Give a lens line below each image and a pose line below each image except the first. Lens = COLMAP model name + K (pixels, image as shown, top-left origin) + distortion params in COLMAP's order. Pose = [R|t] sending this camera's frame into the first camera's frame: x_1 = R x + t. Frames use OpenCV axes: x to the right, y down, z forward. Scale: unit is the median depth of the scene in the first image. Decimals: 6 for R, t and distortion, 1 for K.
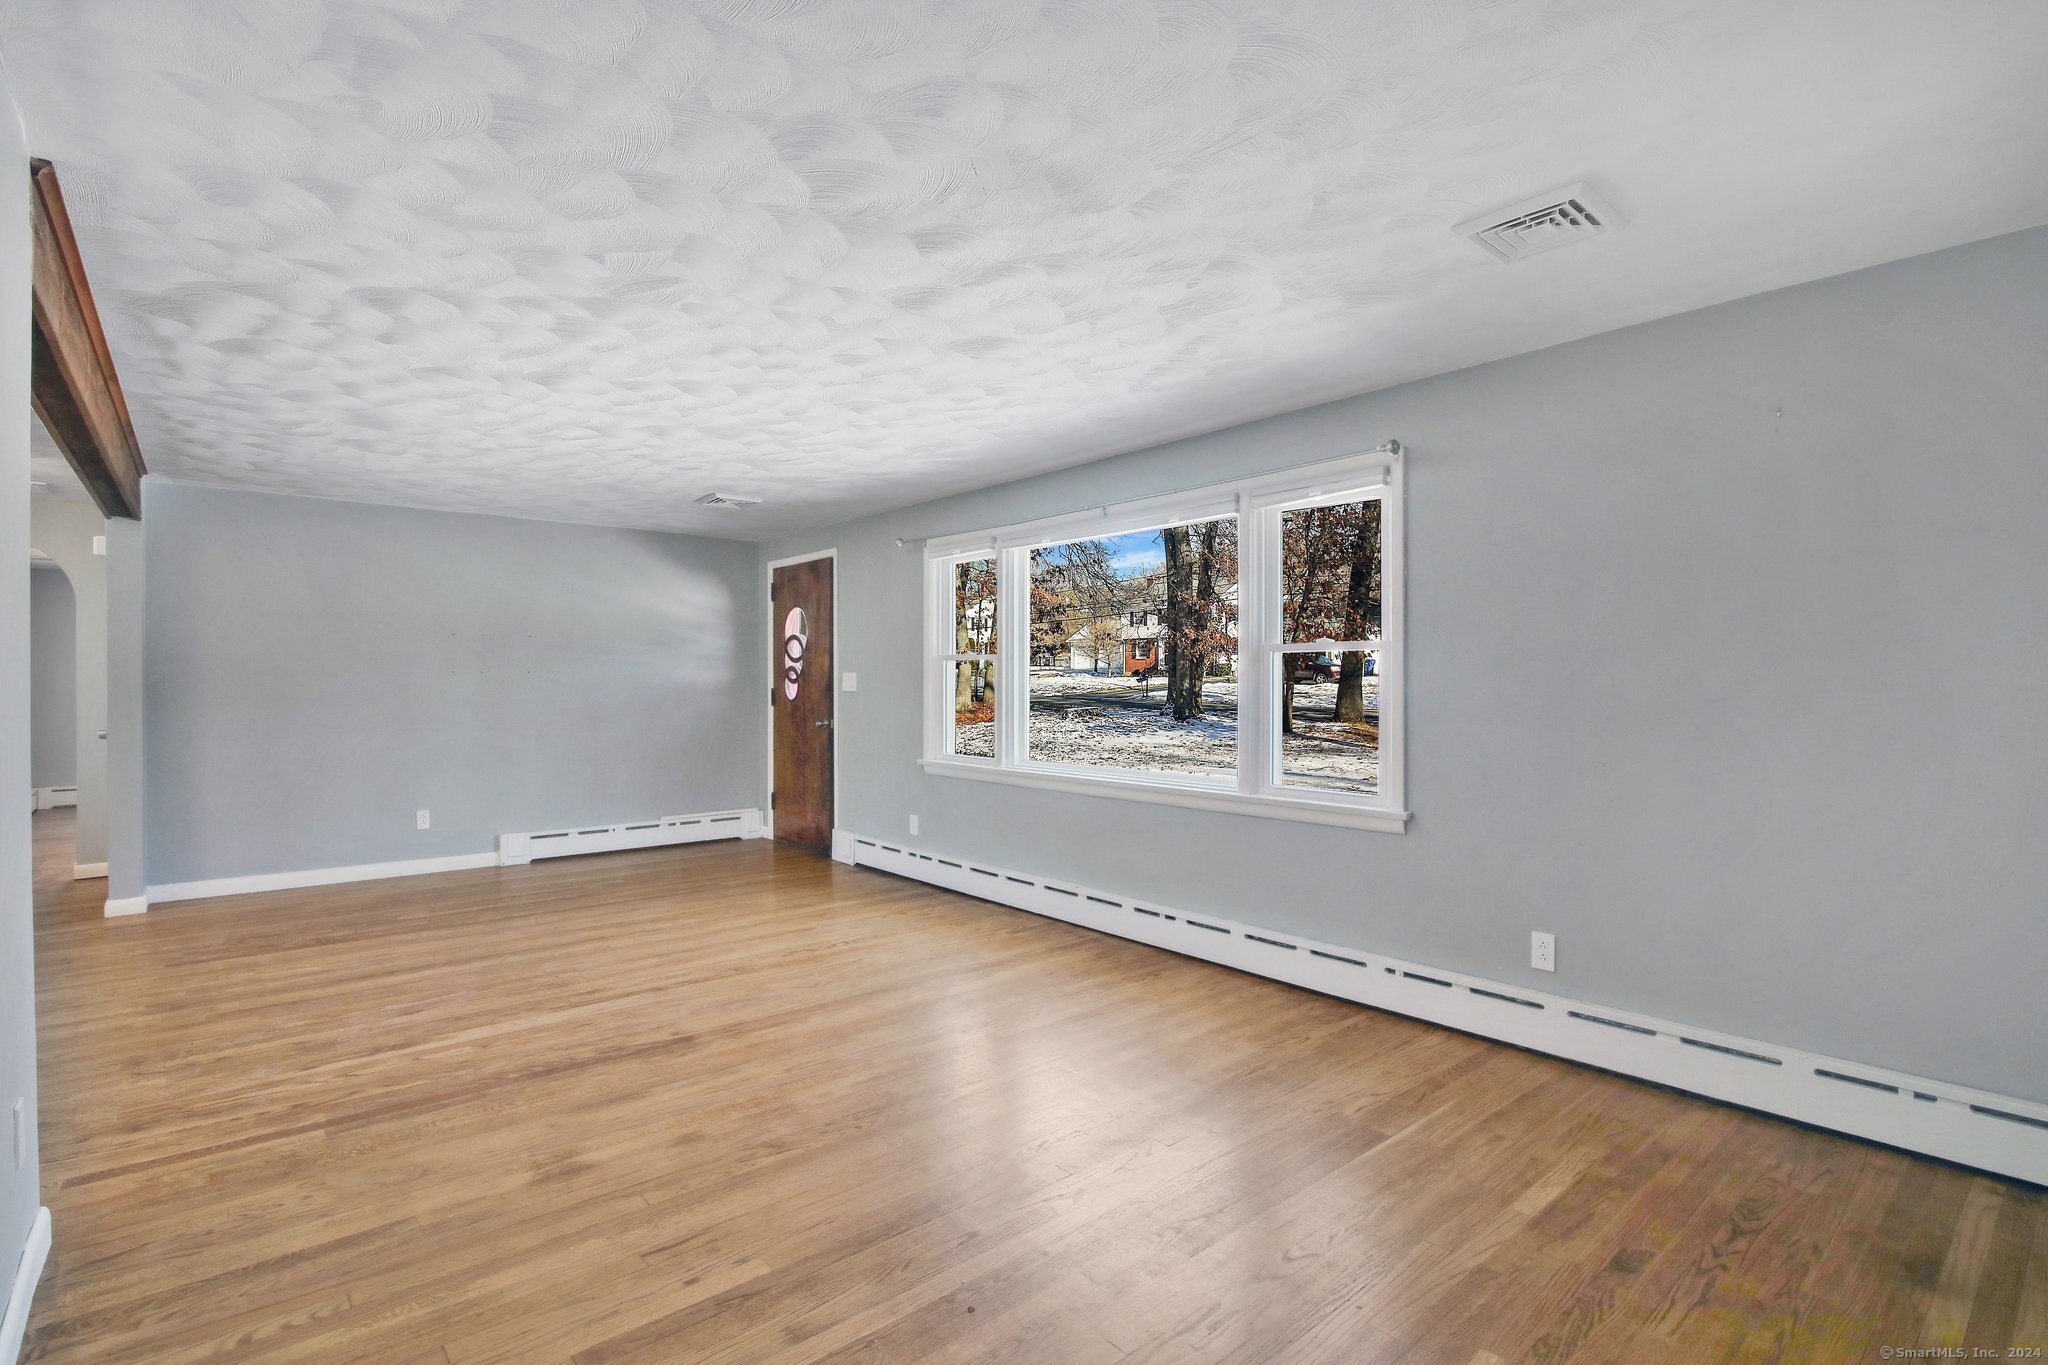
lens RADIAL K [[968.3, 0, 1024.4], [0, 968.3, 675.9], [0, 0, 1]] dist [-0.020824, 0.000889]
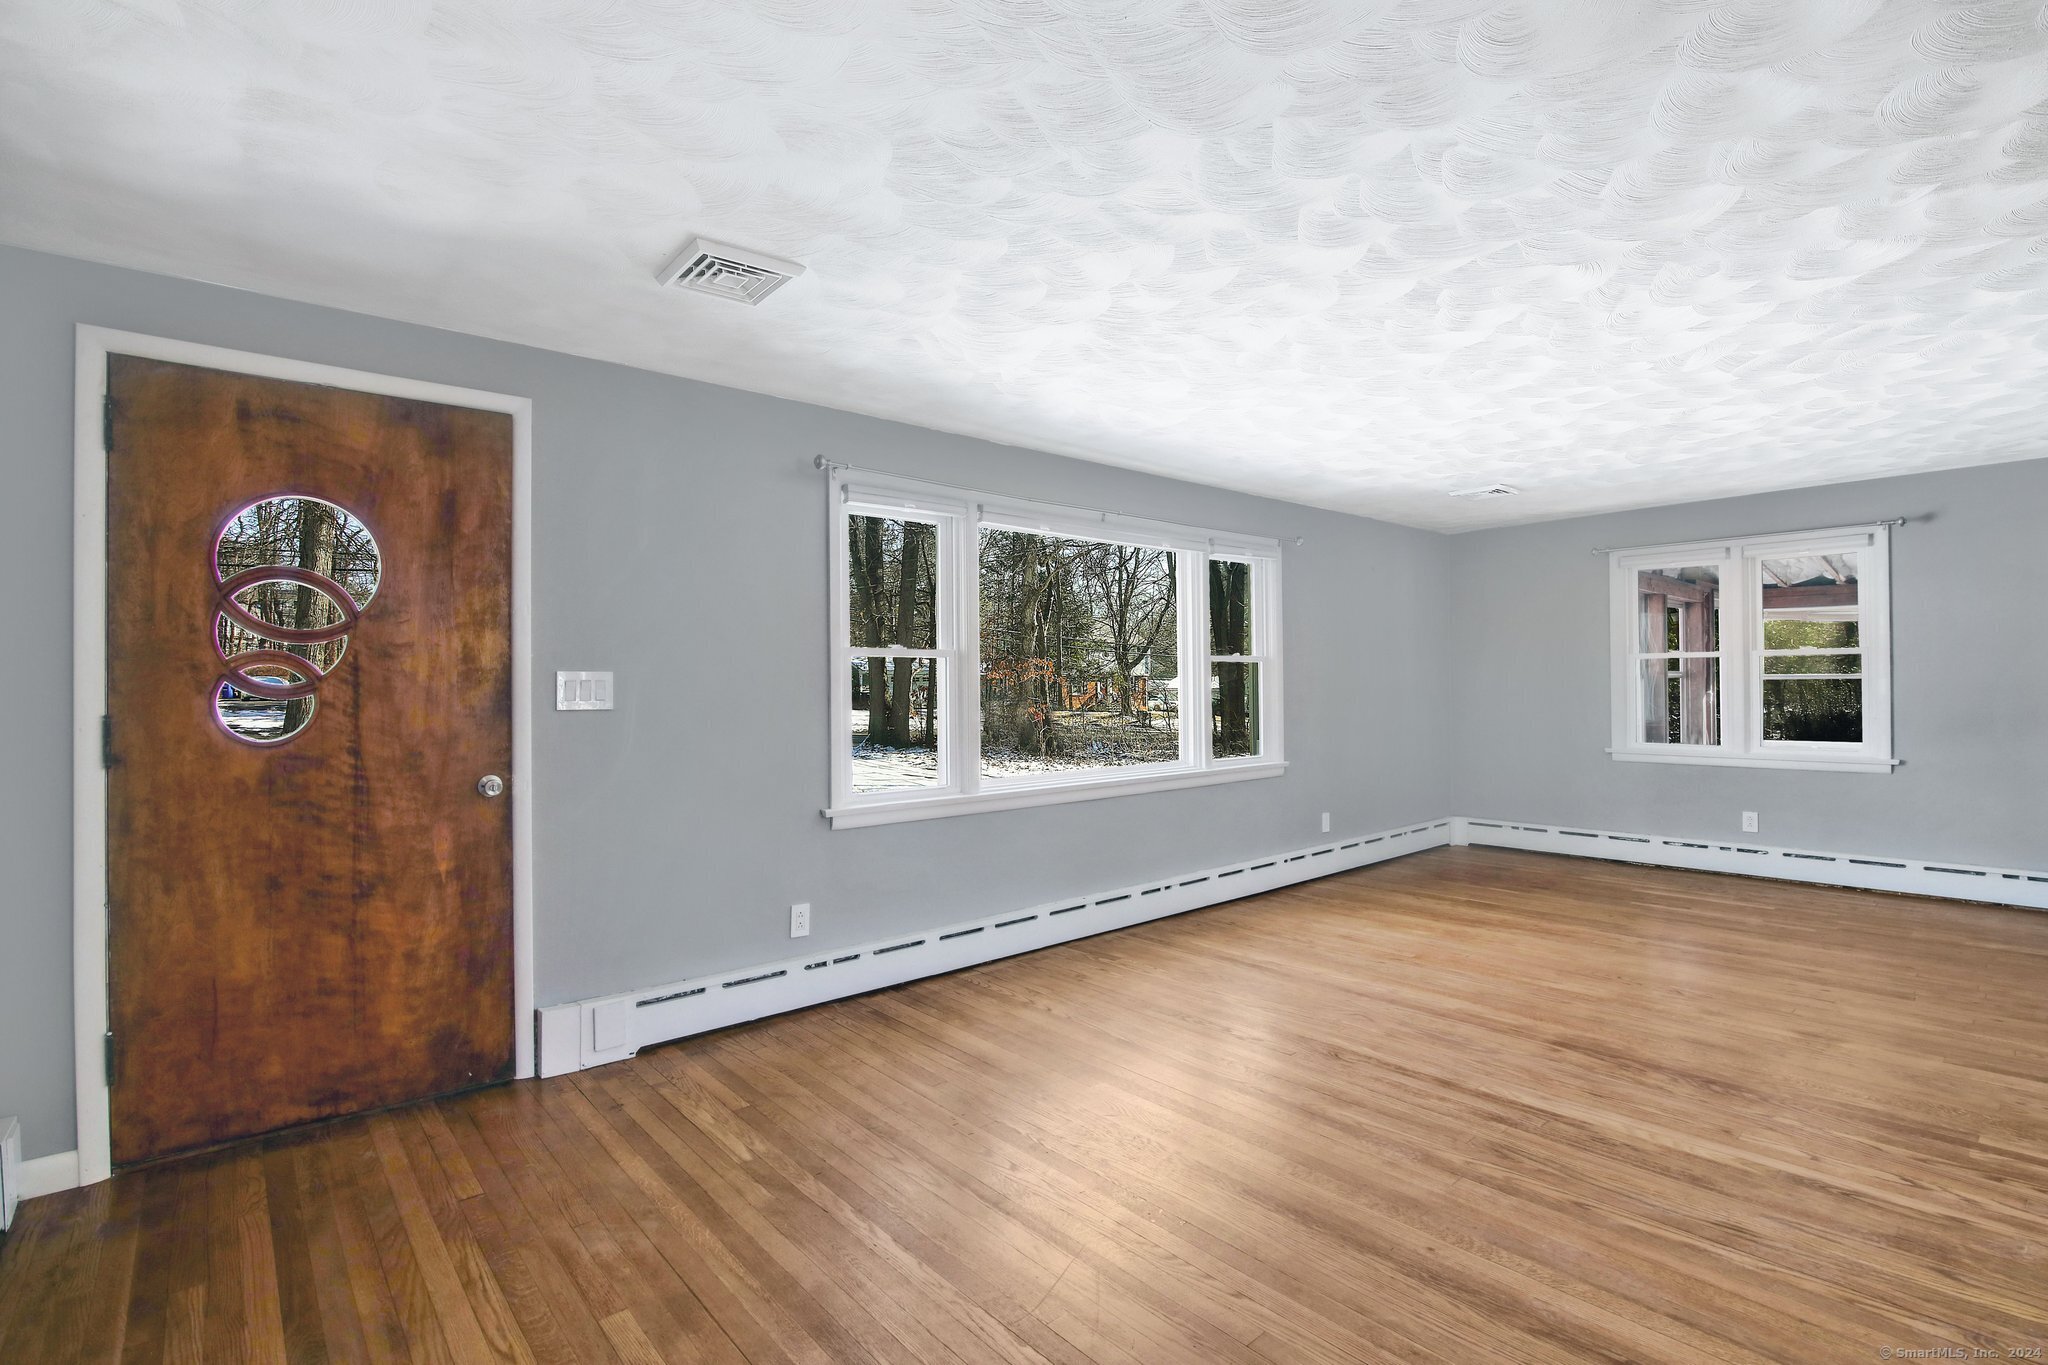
lens RADIAL K [[949.4, 0, 1040.7], [0, 949.4, 675.4], [0, 0, 1]] dist [-0.019074, 0.000431]
pose [[-0.015035, 0.010267, 0.999834, -1.252668], [0.005454, 0.999933, -0.010186, 0.006404], [-0.999872, 0.005300, -0.015090, 1.476506]]
